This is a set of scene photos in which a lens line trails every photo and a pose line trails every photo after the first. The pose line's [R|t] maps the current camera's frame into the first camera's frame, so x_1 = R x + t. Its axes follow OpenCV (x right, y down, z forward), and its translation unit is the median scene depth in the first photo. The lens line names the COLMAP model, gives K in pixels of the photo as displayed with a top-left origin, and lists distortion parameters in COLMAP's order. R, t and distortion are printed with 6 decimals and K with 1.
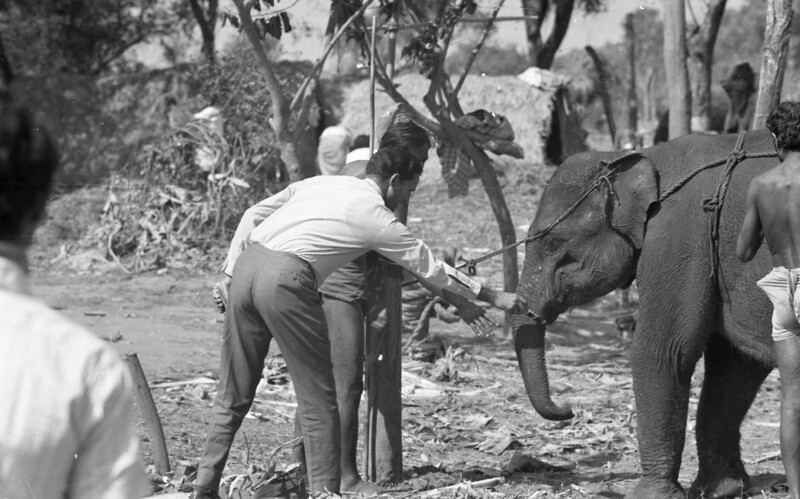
lens RADIAL K [[1669.1, 0, 400.0], [0, 1669.1, 249.5], [0, 0, 1]] dist [0.024762, 0.021759]
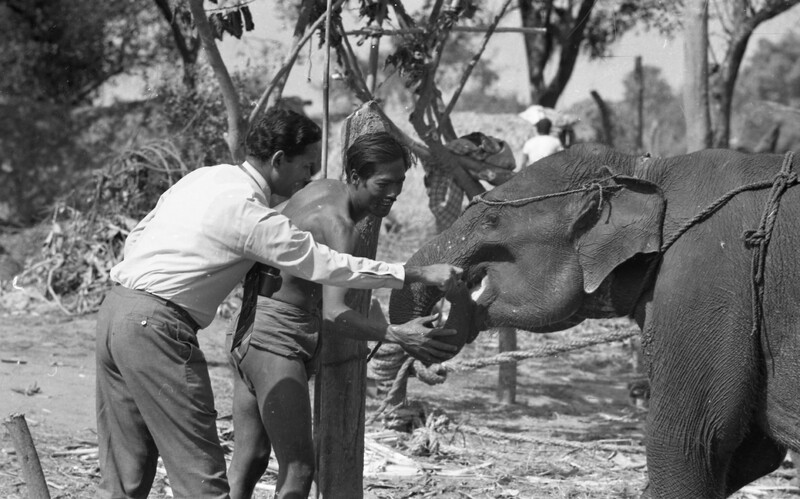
lens RADIAL K [[1669.1, 0, 400.0], [0, 1669.1, 249.5], [0, 0, 1]] dist [0.024762, 0.021759]
pose [[0.999575, 0.029051, 0.002264, 0.008379], [-0.028965, 0.999082, -0.031569, 0.003161], [-0.003179, 0.031490, 0.999499, 0.143034]]
